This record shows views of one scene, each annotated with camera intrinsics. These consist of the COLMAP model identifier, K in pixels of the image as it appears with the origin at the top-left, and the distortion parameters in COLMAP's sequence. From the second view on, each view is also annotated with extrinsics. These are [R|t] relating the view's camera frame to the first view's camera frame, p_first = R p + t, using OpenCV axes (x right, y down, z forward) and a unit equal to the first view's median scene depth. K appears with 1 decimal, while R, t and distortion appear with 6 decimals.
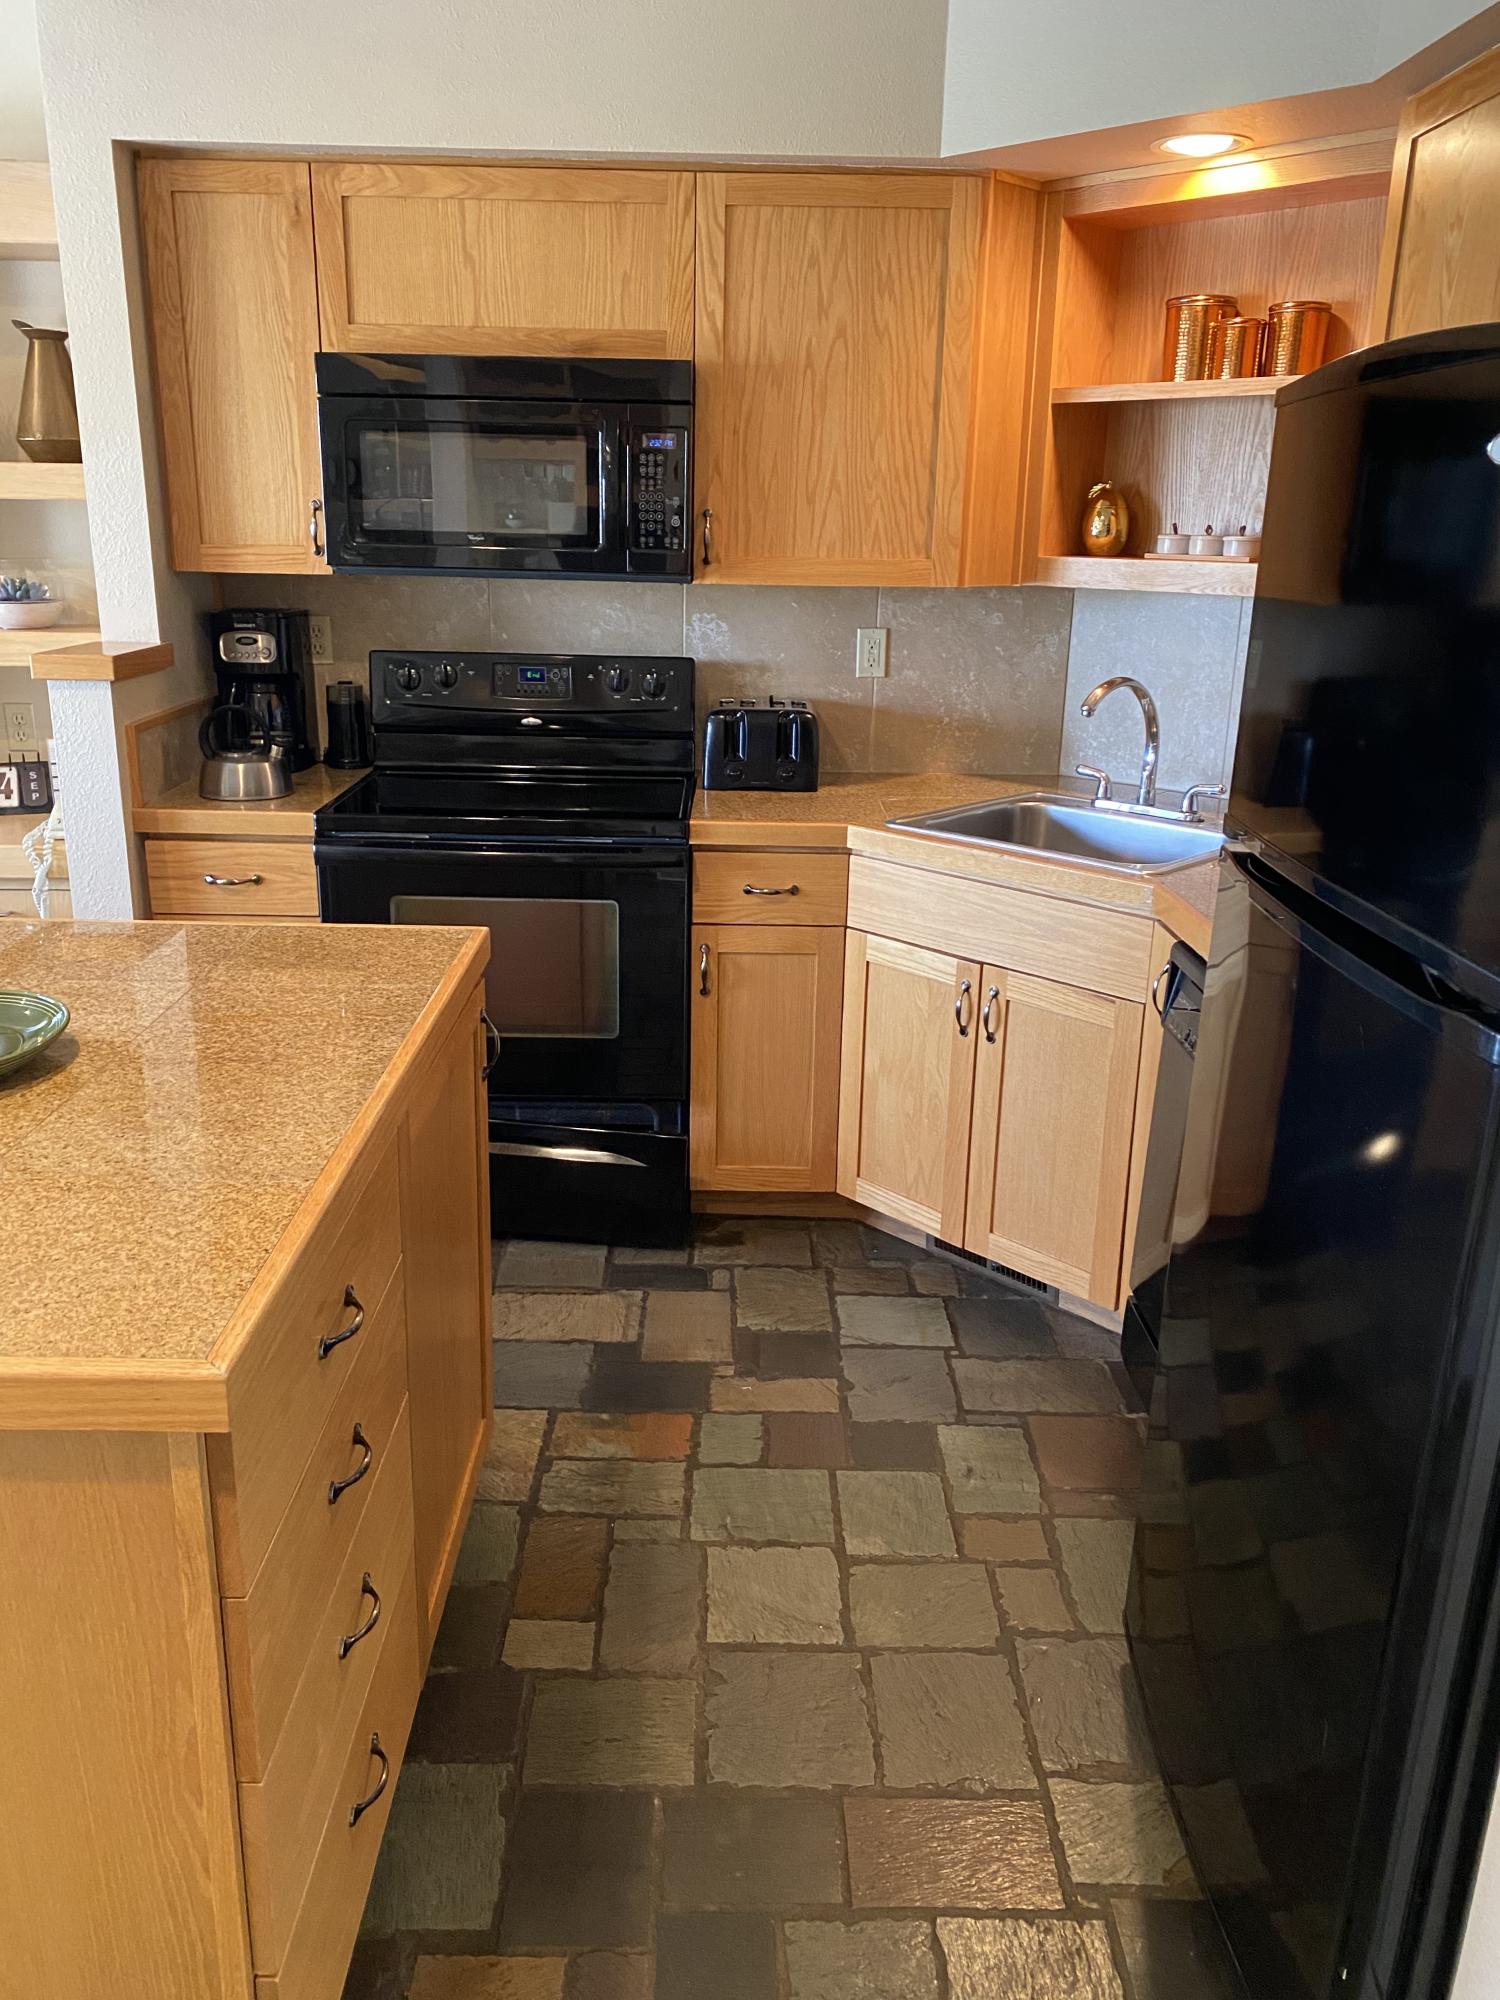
lens RADIAL K [[1563.2, 0, 610.3], [0, 1563.2, 996.4], [0, 0, 1]] dist [0.061027, -0.081017]
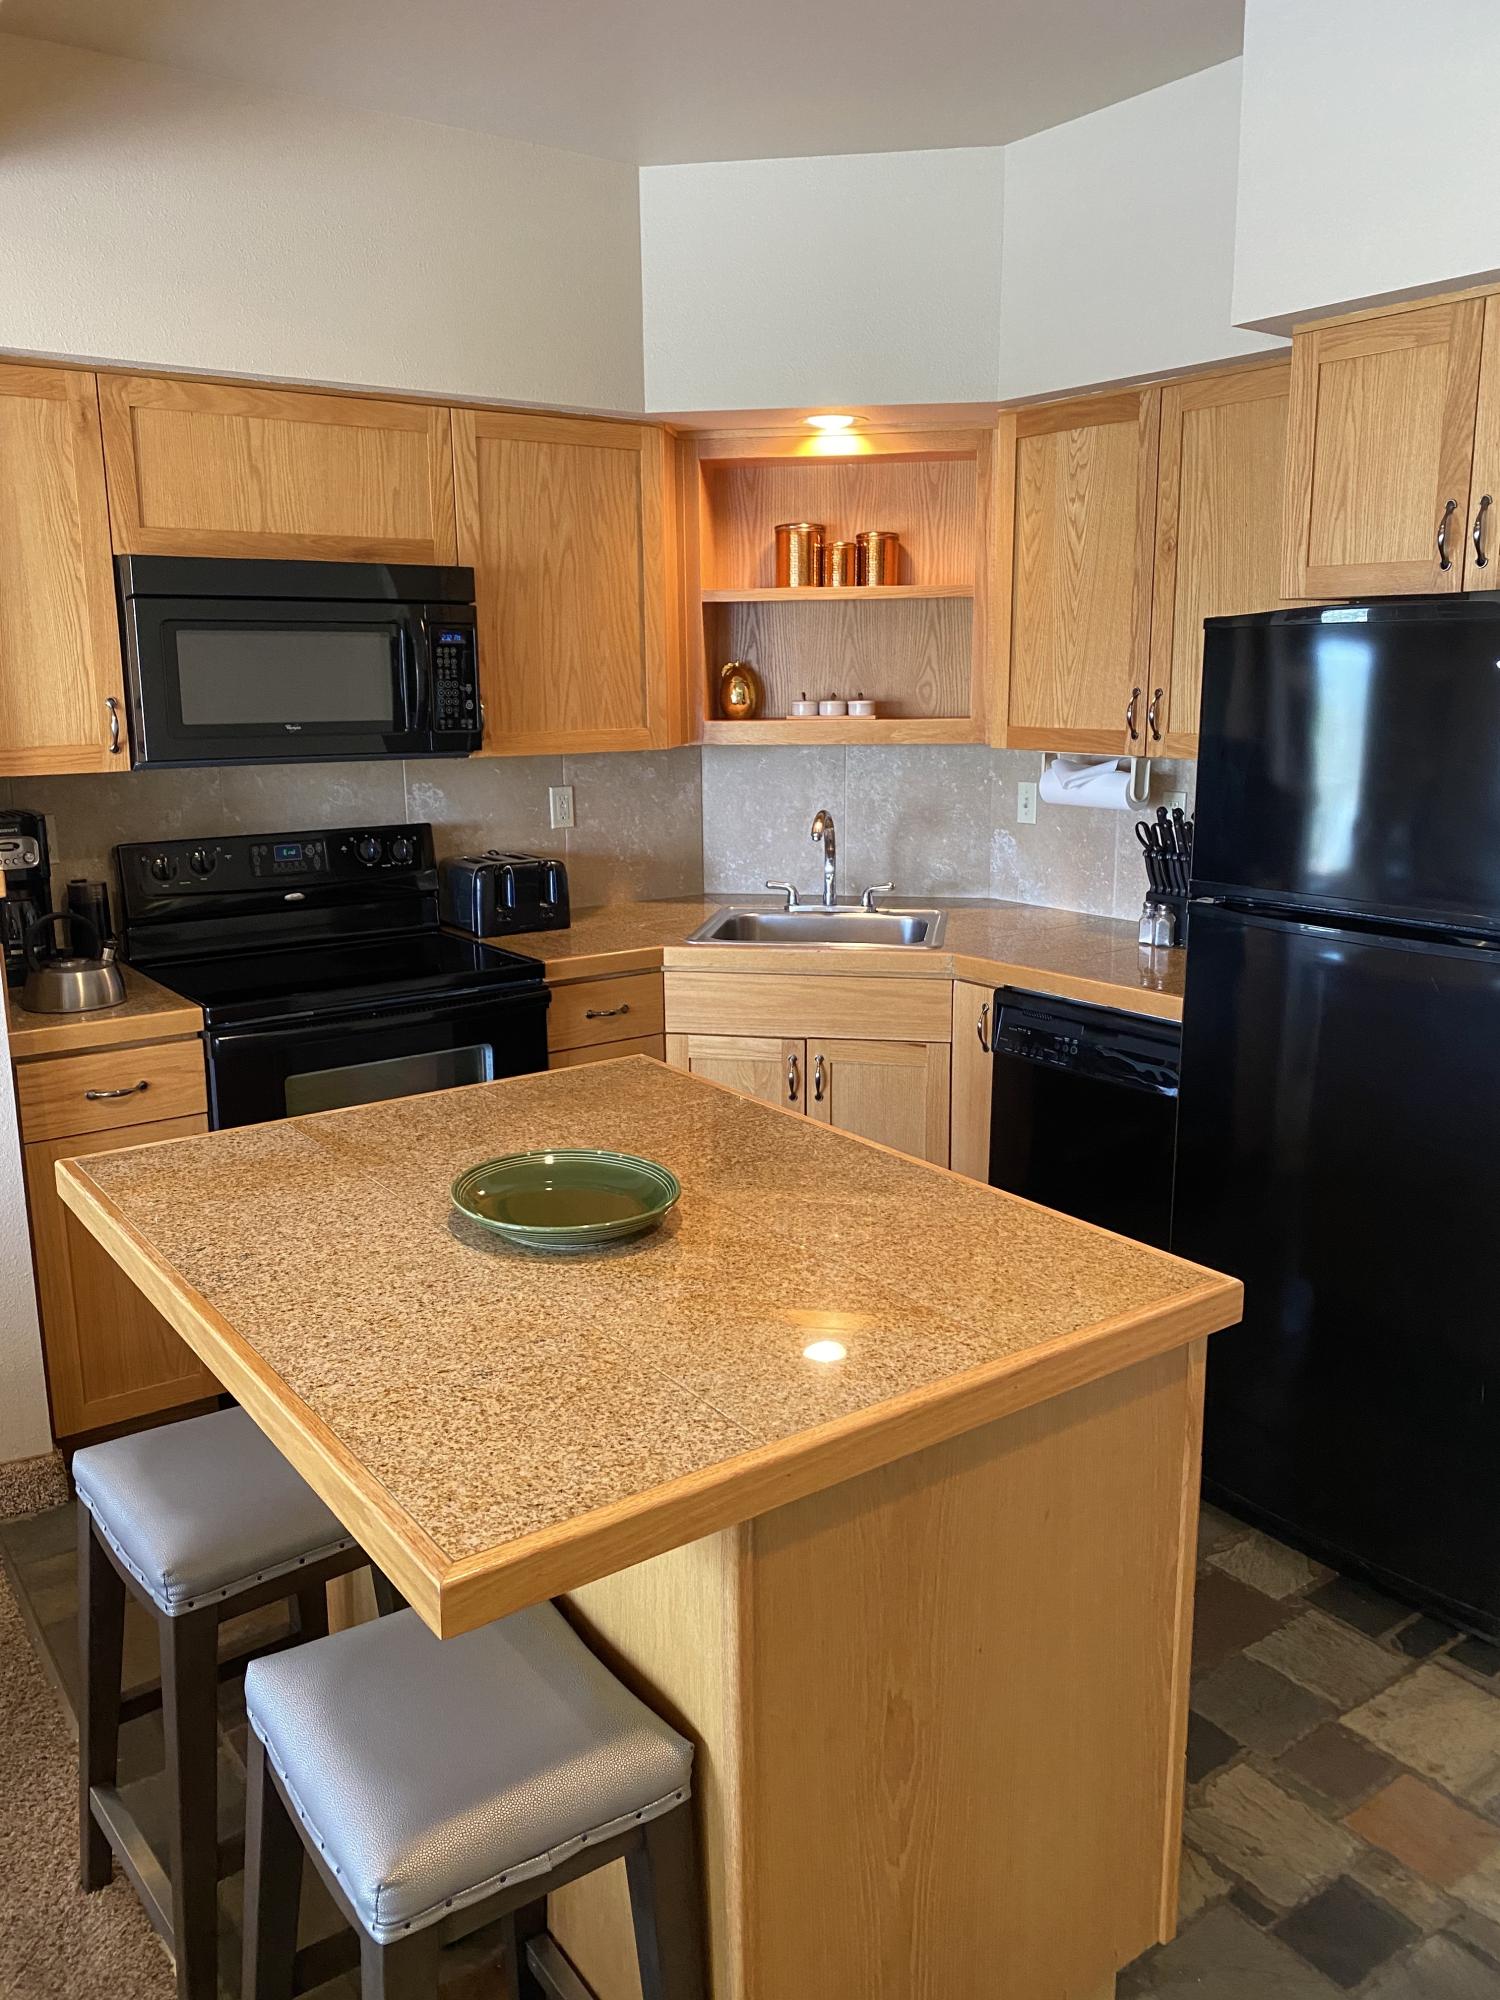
lens RADIAL K [[1563.2, 0, 747.2], [0, 1563.2, 1017.4], [0, 0, 1]] dist [0.061027, -0.081017]
pose [[0.801690, -0.157182, 0.576704, -0.482559], [0.202042, 0.979277, -0.013960, -0.027587], [-0.562559, 0.127710, 0.816834, -0.000206]]
